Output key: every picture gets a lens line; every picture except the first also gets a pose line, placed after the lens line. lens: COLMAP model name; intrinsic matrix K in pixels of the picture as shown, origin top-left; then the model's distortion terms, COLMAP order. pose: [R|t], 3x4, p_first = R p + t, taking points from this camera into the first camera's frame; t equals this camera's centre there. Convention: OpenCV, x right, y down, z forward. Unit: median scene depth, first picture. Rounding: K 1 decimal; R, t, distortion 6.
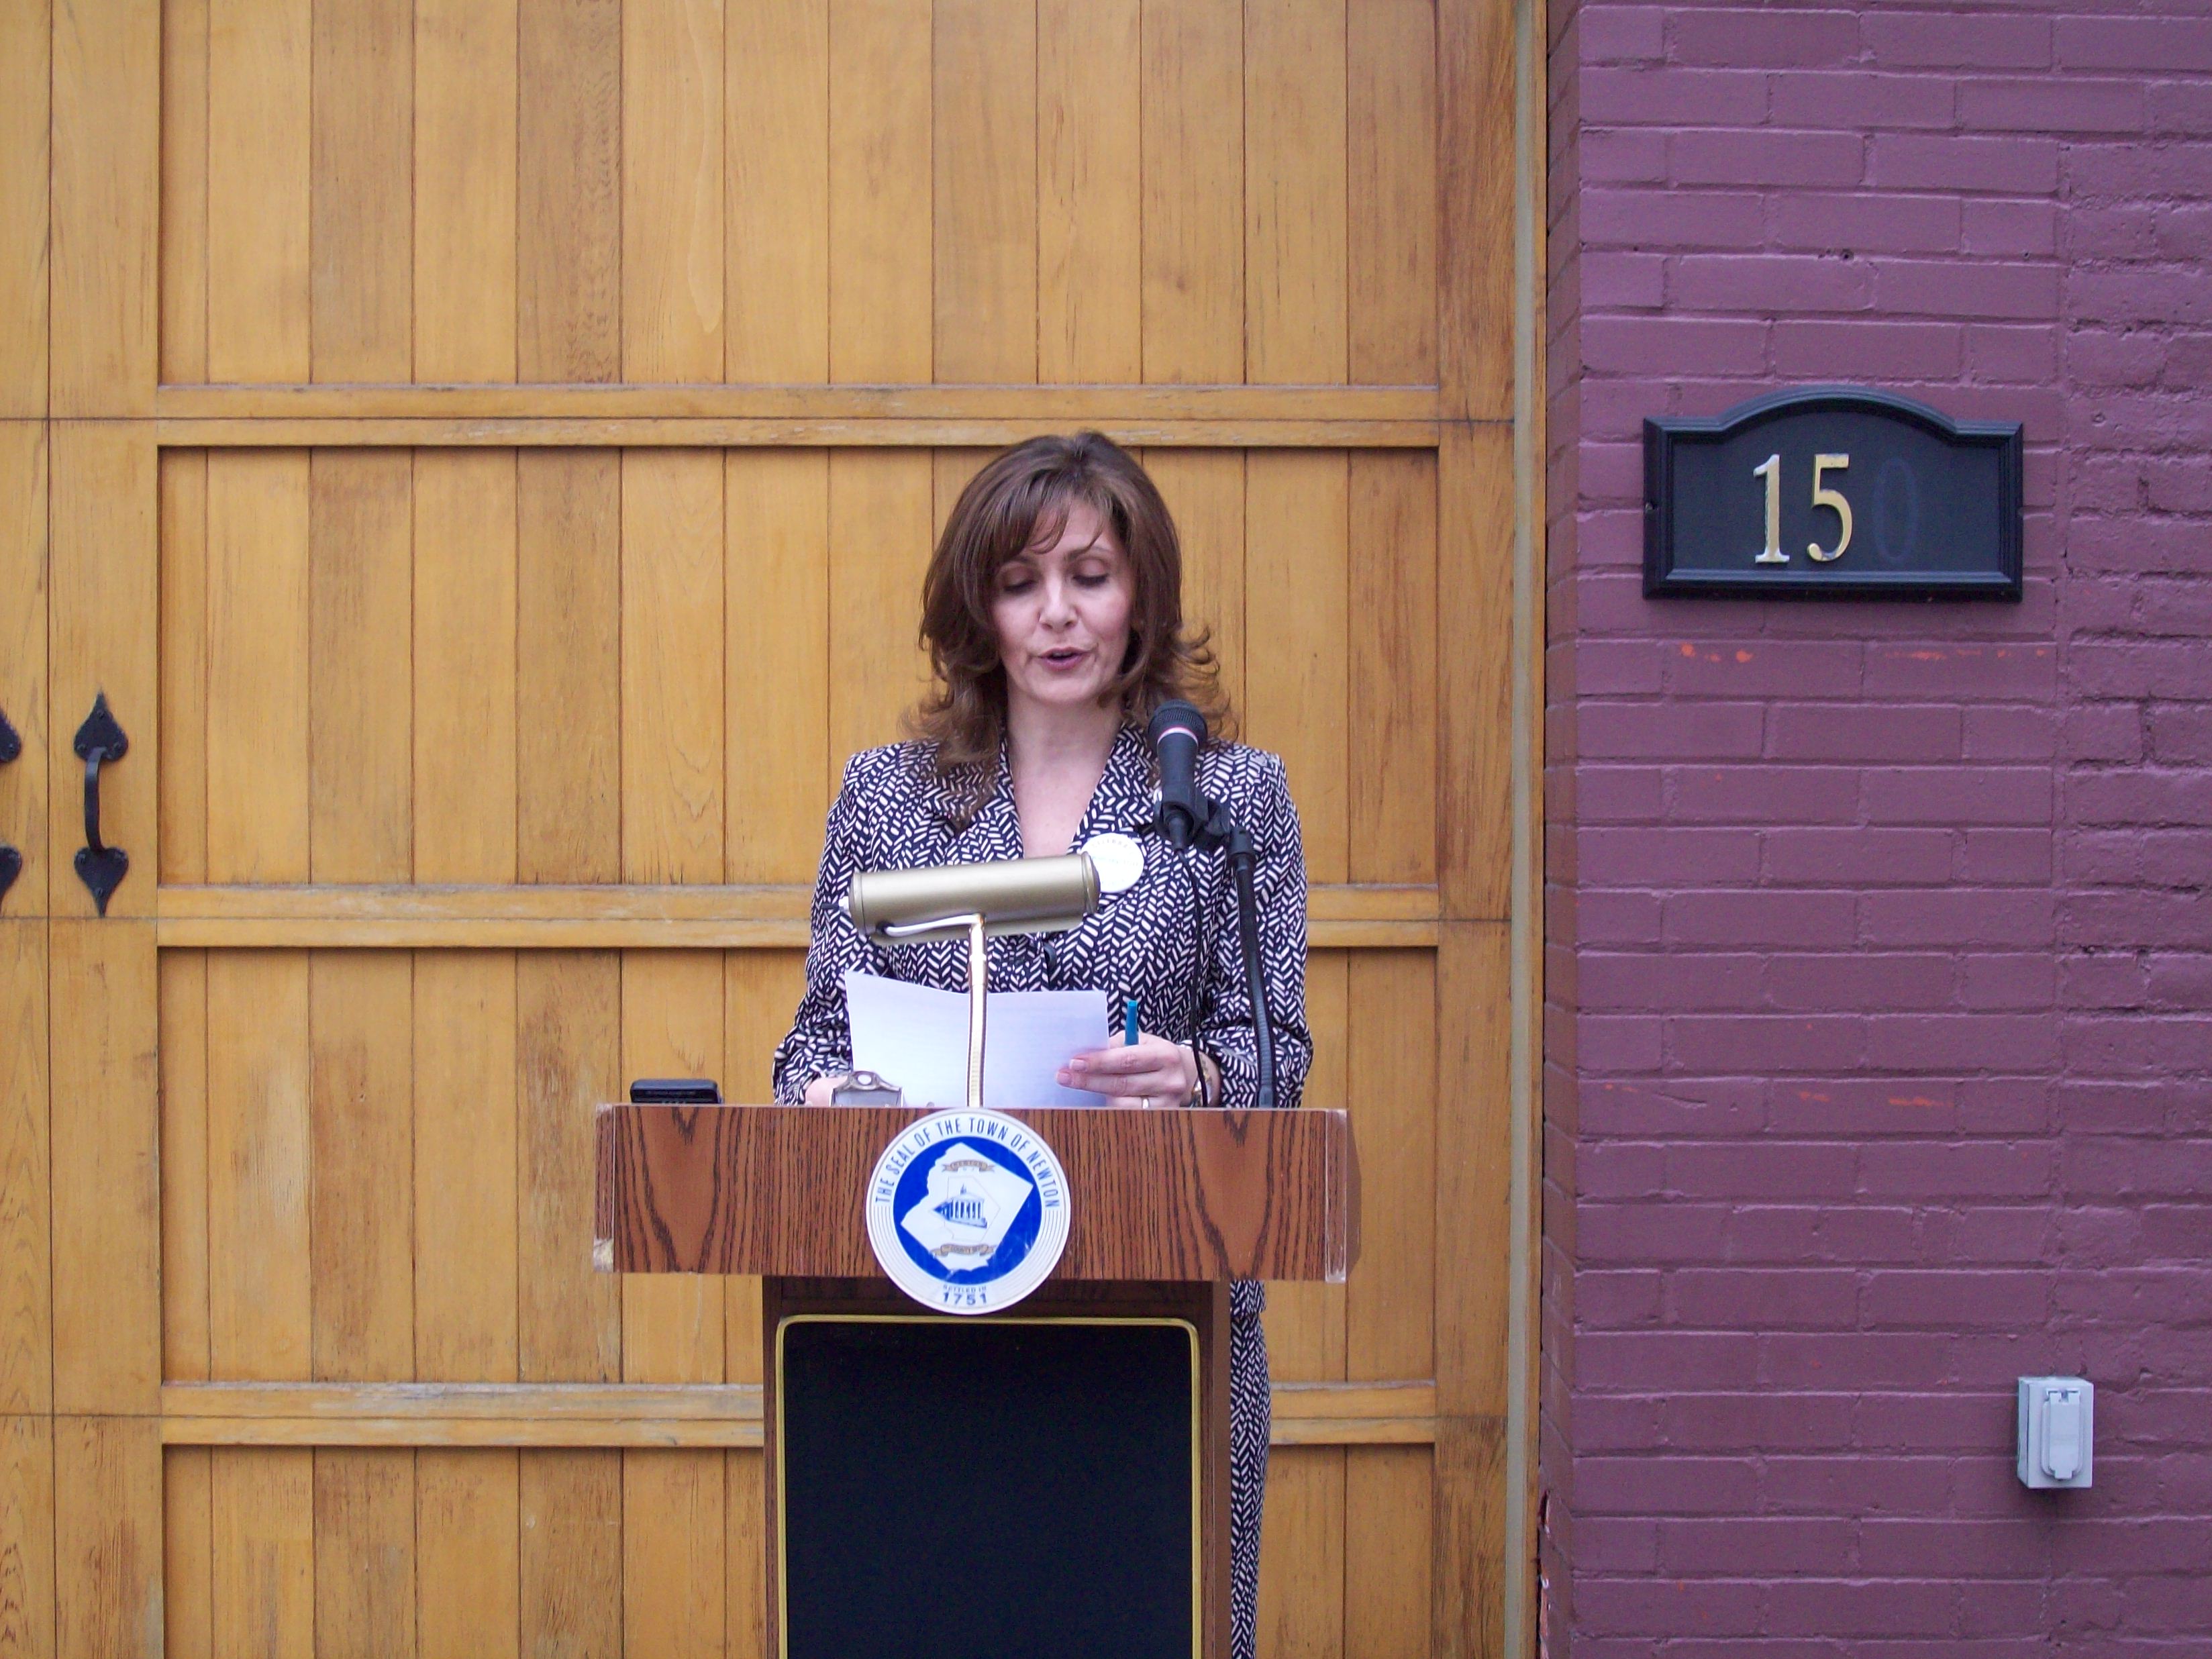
lens RADIAL K [[3578.6, 0, 1106.0], [0, 3578.6, 829.5], [0, 0, 1]] dist [-0.097918, 0.084734]
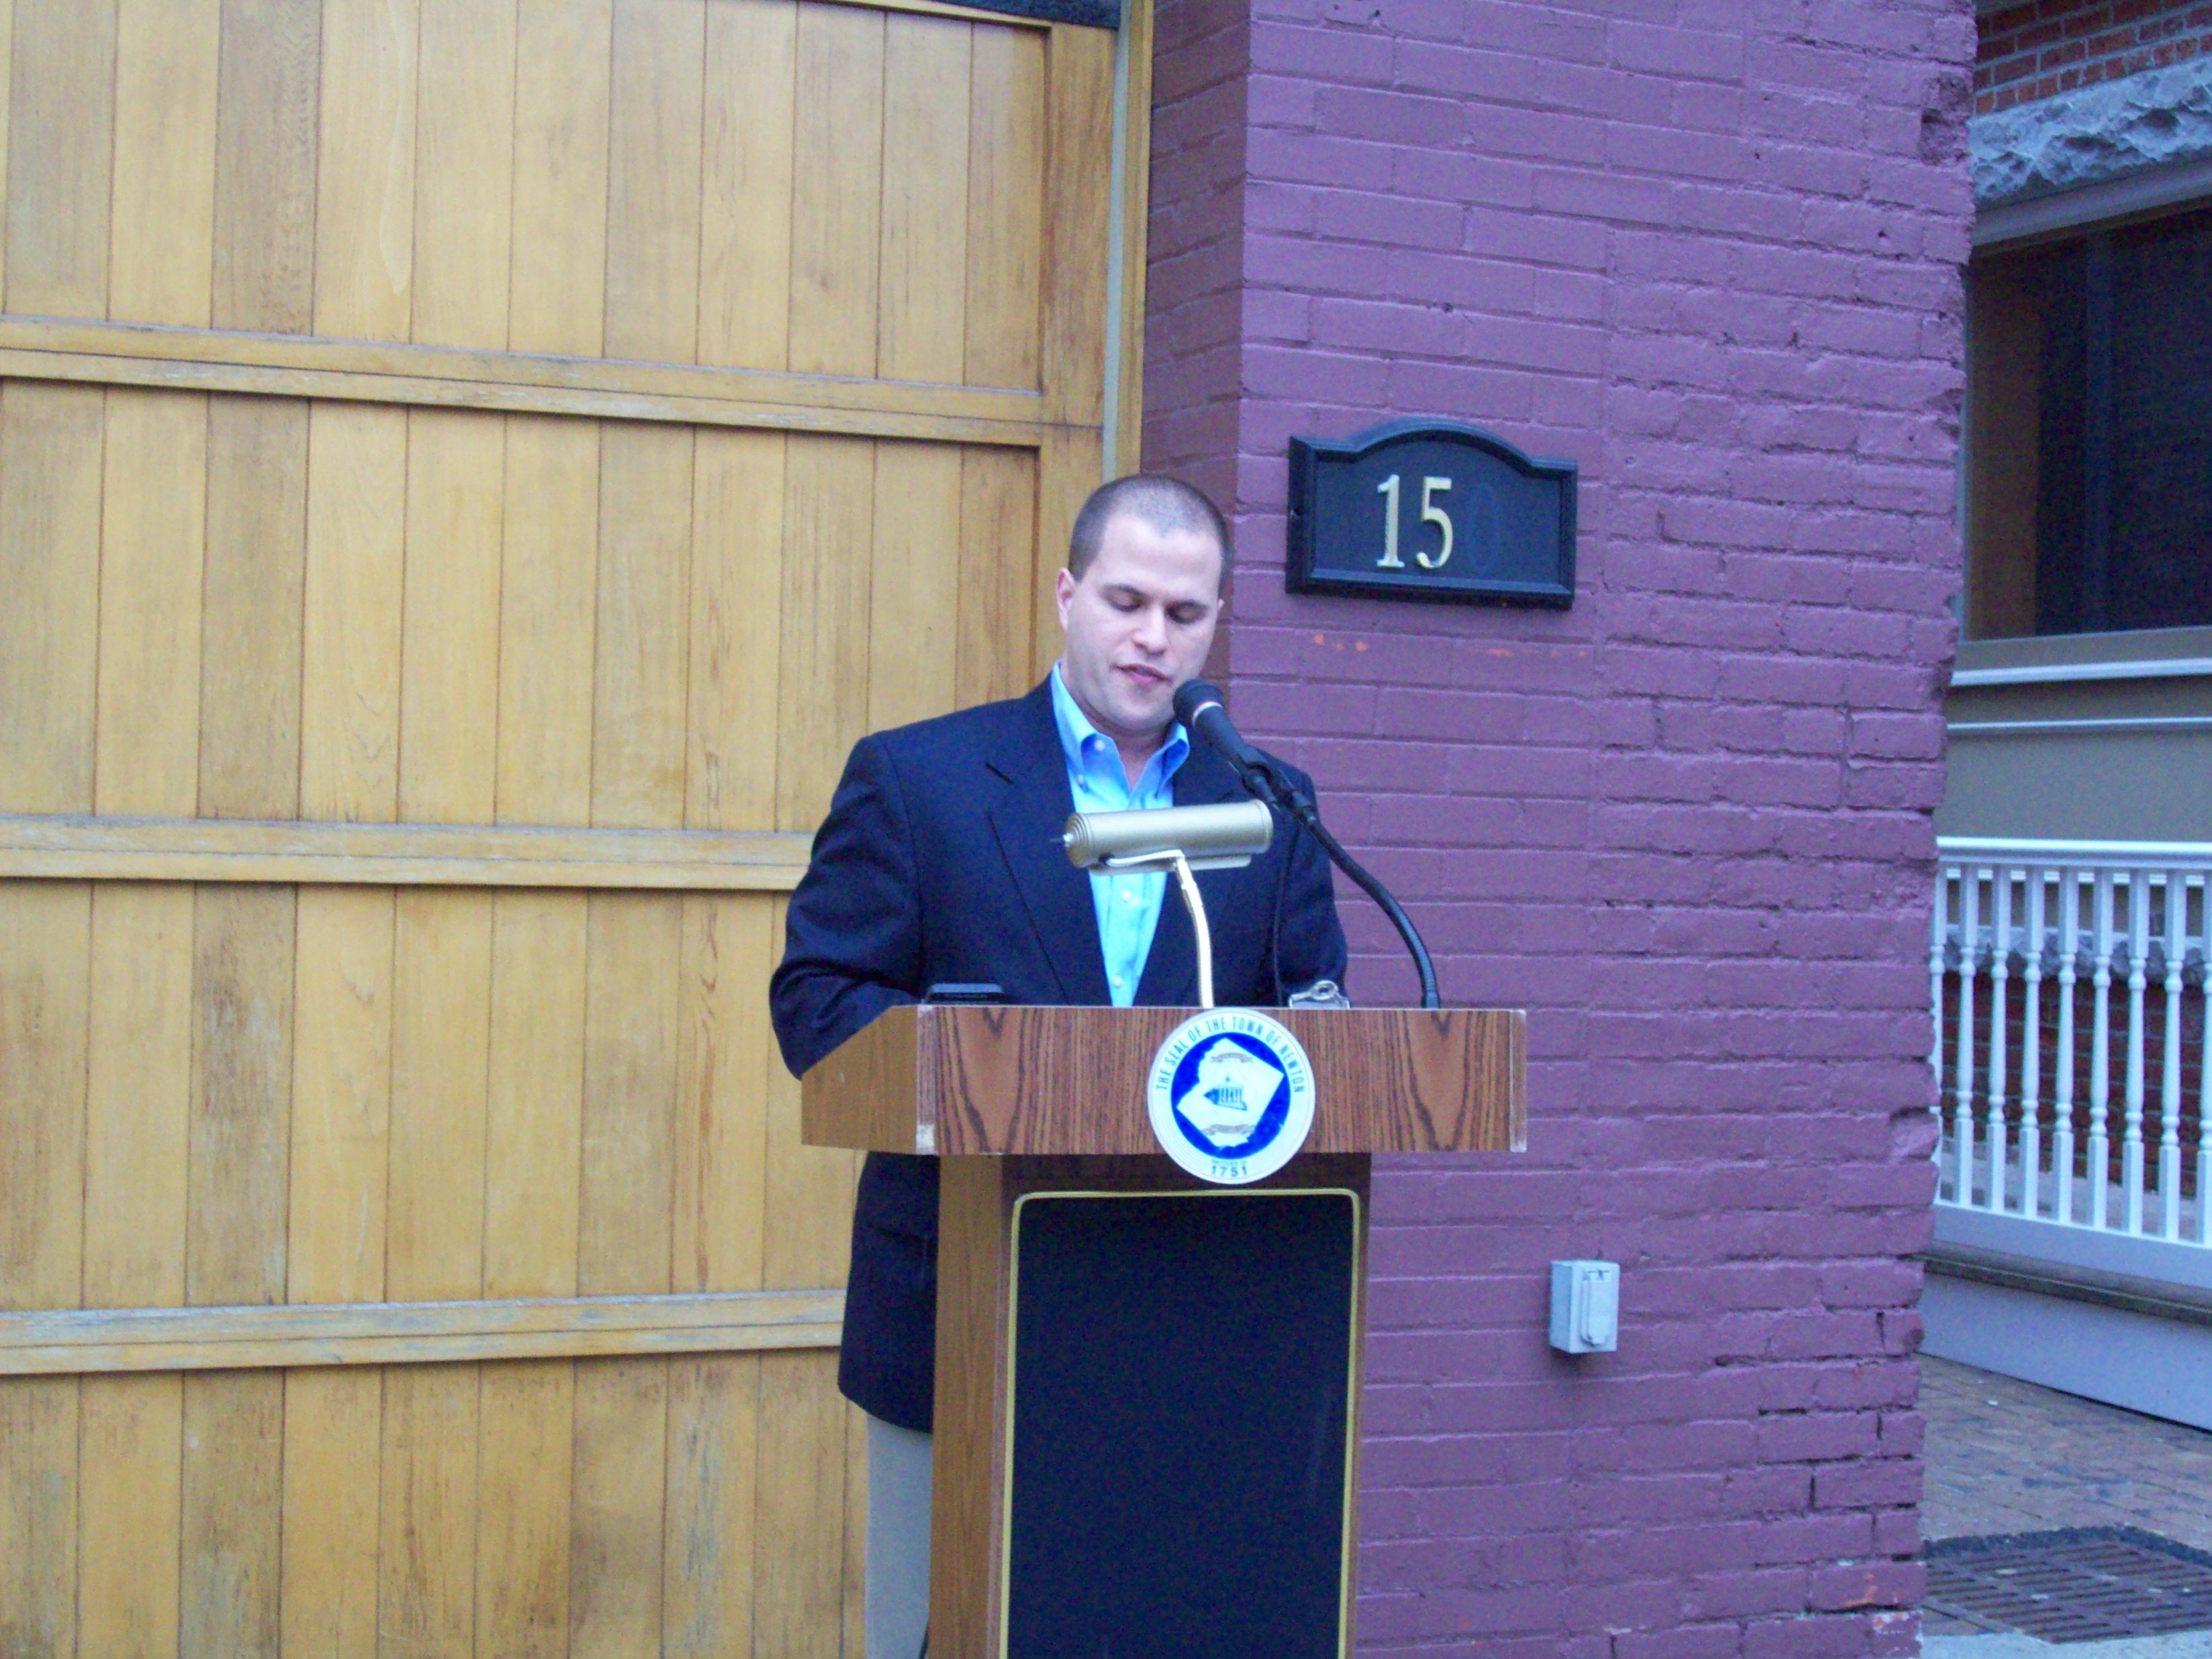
lens RADIAL K [[3578.6, 0, 1106.0], [0, 3578.6, 829.5], [0, 0, 1]] dist [-0.097918, 0.084734]
pose [[0.920580, 0.022433, 0.389910, -0.349698], [-0.024314, 0.999704, -0.000112, 0.013248], [-0.389797, -0.009377, 0.920853, -0.042319]]
